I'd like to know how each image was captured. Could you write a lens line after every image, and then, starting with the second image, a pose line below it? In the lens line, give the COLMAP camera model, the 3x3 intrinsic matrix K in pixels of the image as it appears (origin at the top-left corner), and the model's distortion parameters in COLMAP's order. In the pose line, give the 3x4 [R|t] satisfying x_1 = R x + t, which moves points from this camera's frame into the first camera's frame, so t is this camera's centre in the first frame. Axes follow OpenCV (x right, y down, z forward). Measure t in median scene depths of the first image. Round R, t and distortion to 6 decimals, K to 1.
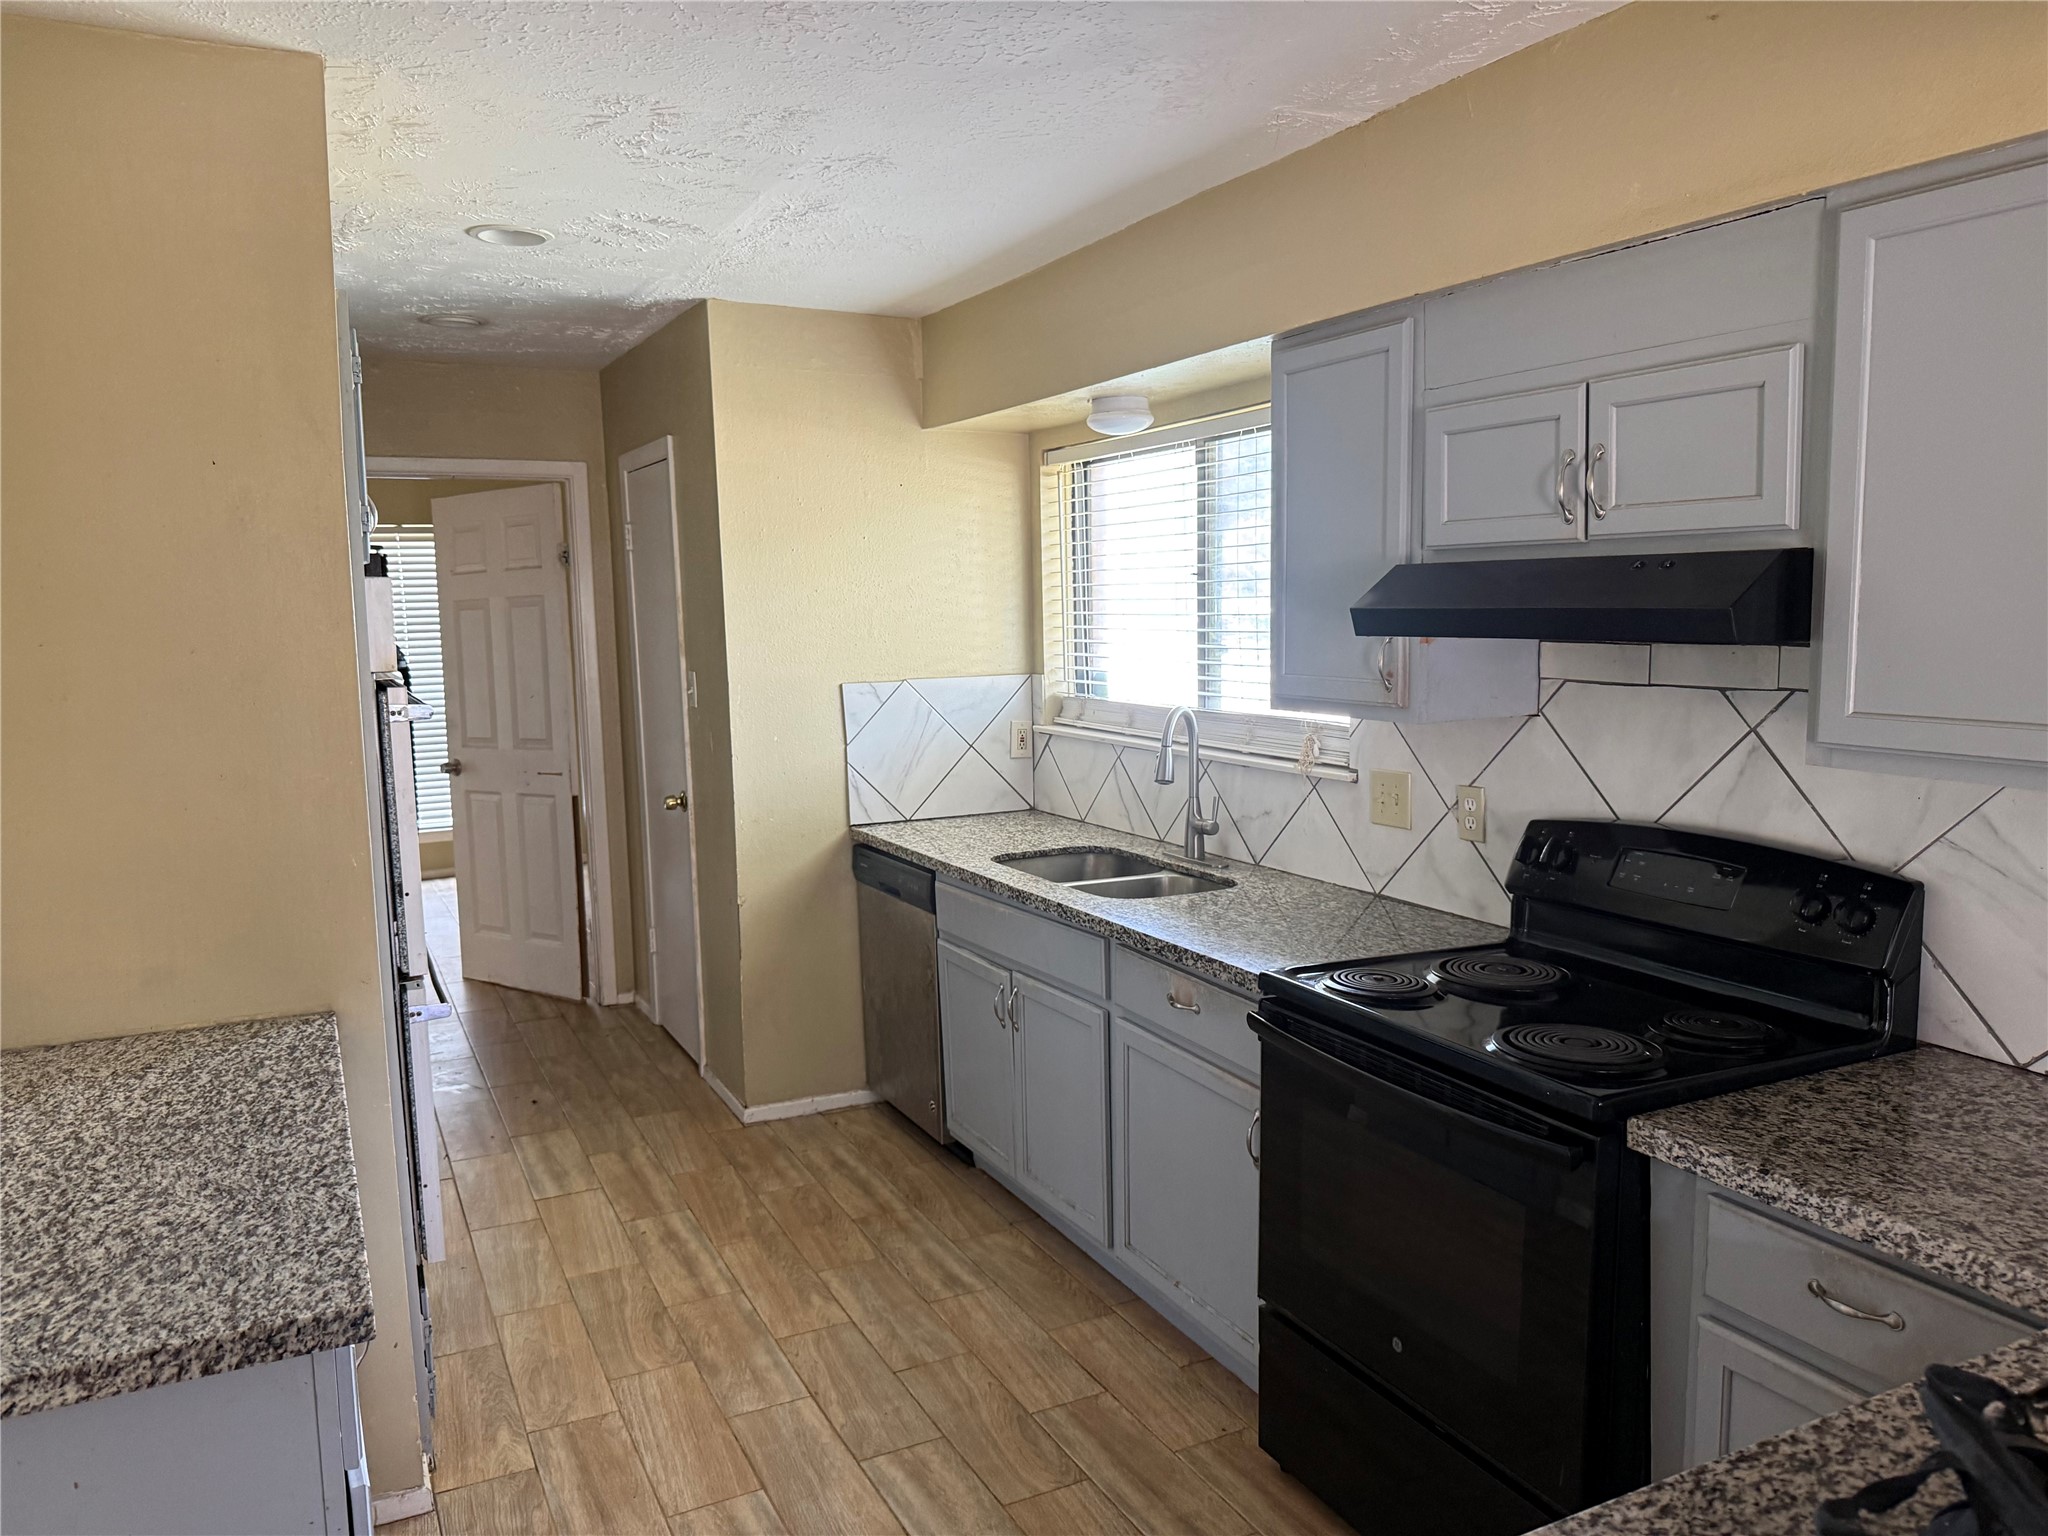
lens RADIAL K [[1455.6, 0, 1013.3], [0, 1455.6, 787.7], [0, 0, 1]] dist [0.167693, -0.220809]
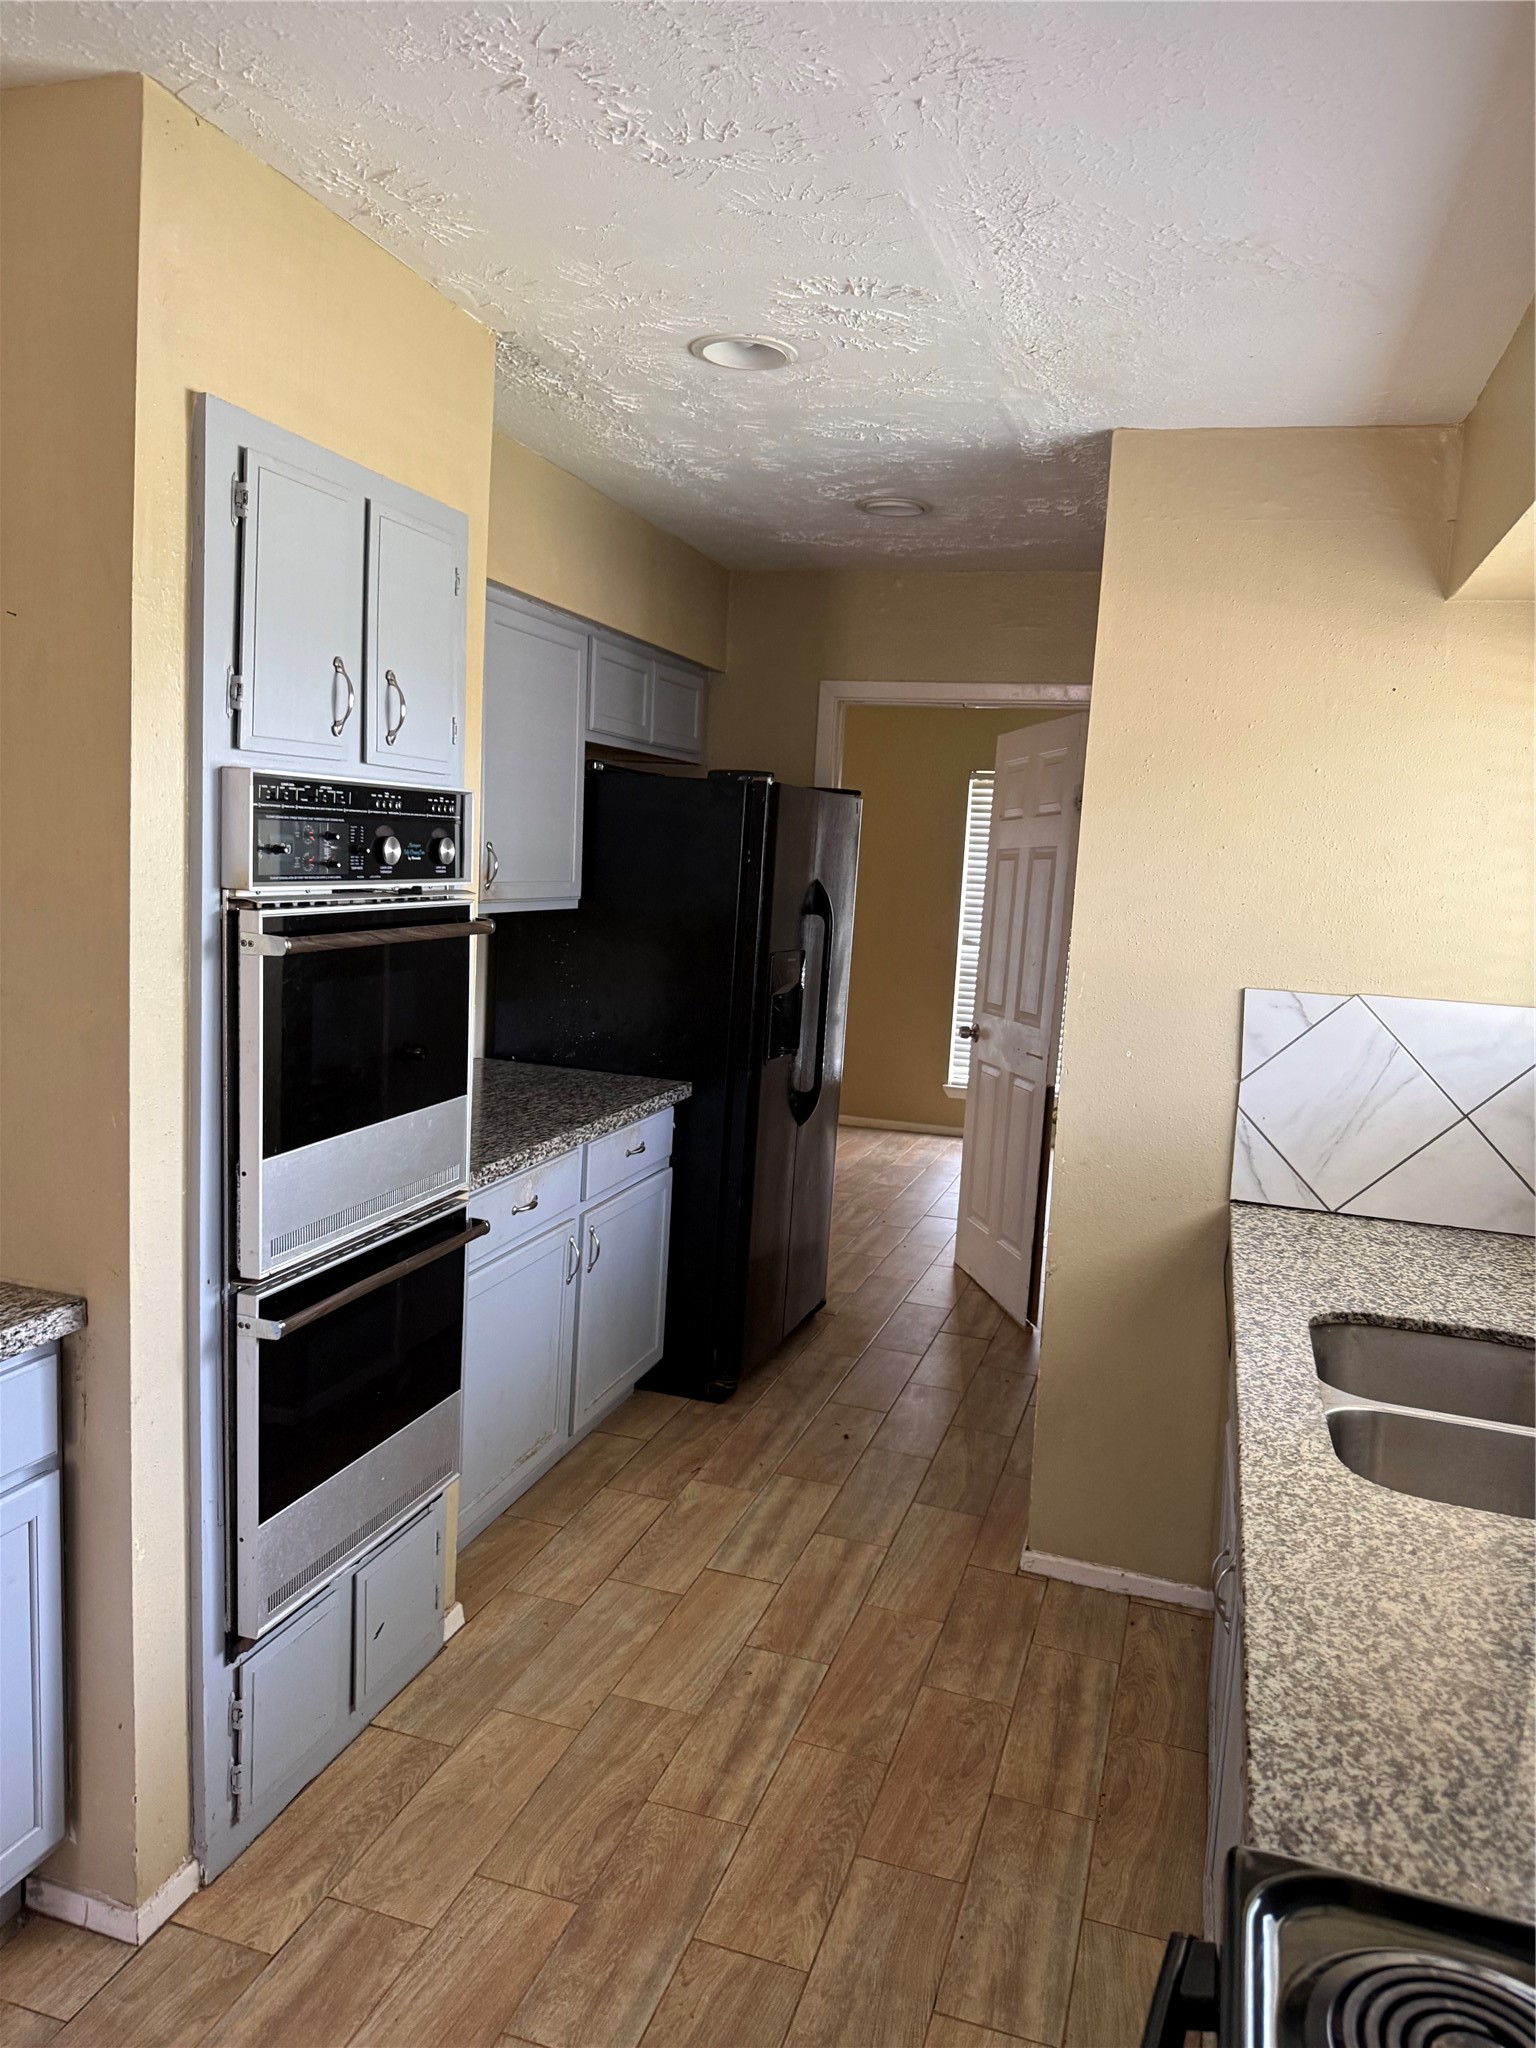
lens RADIAL K [[1472.1, 0, 763.7], [0, 1472.1, 1047.1], [0, 0, 1]] dist [0.041356, -0.055740]
pose [[0.723786, 0.153258, -0.672790, 0.211246], [-0.157416, 0.985985, 0.055255, -0.055844], [0.671829, 0.065914, 0.737767, 0.422500]]
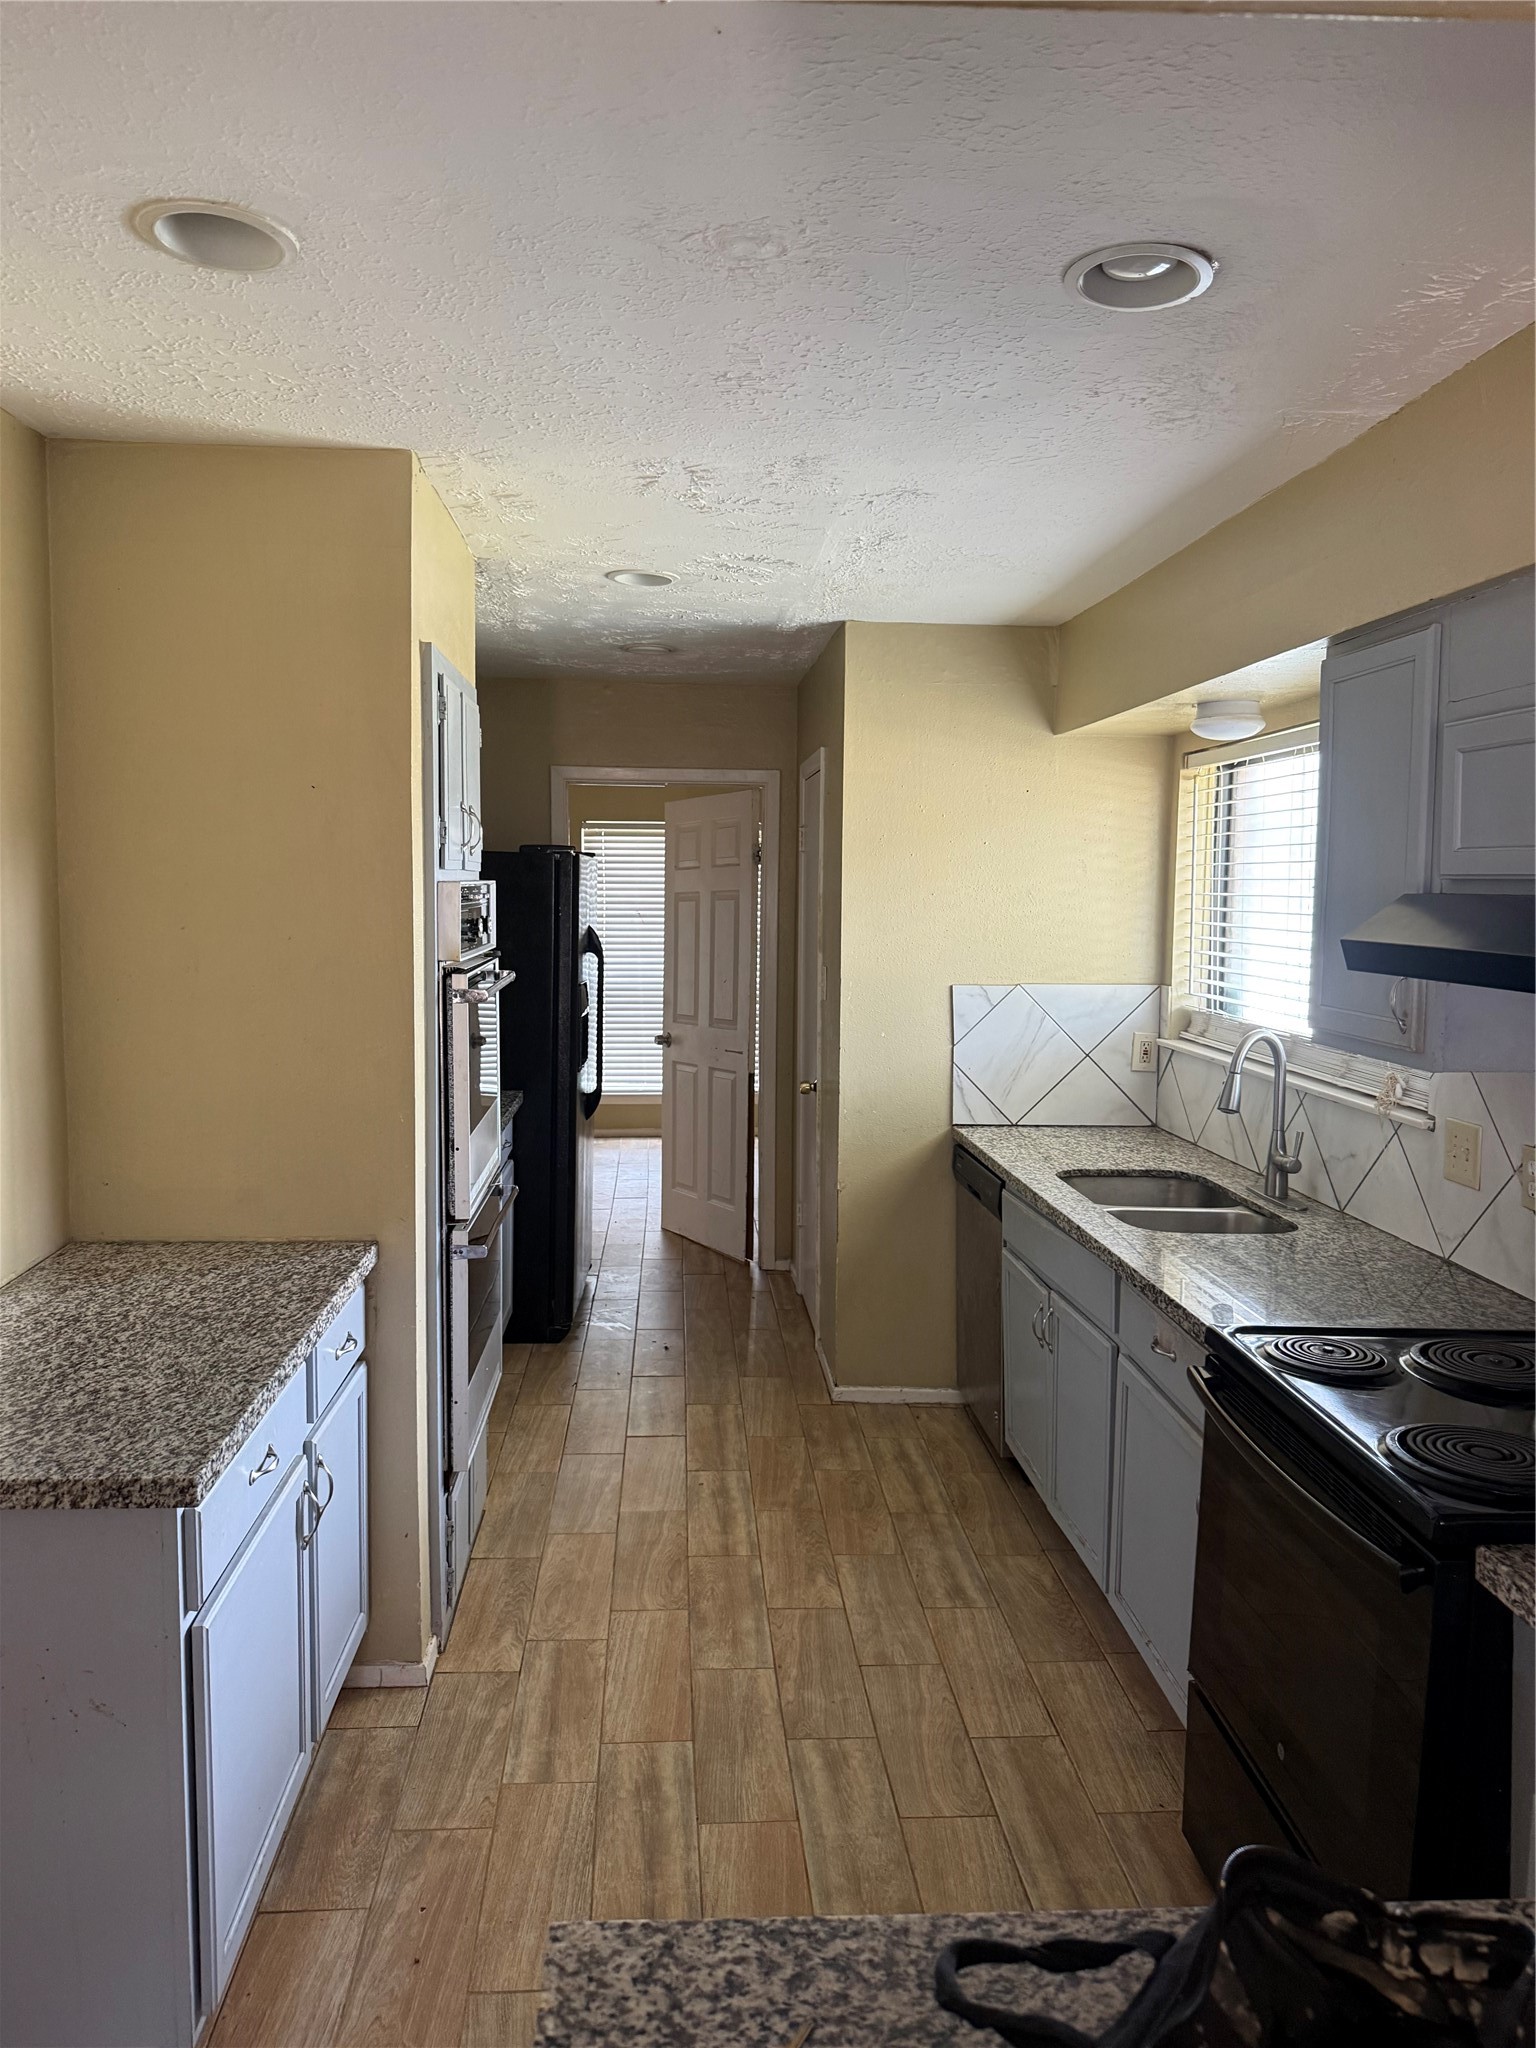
lens RADIAL K [[1455.6, 0, 761.4], [0, 1455.6, 1039.6], [0, 0, 1]] dist [0.167693, -0.220809]
pose [[0.923905, 0.070360, -0.376098, 0.169848], [-0.079315, 0.996815, -0.008358, -0.016651], [0.374312, 0.037552, 0.926542, 0.009999]]
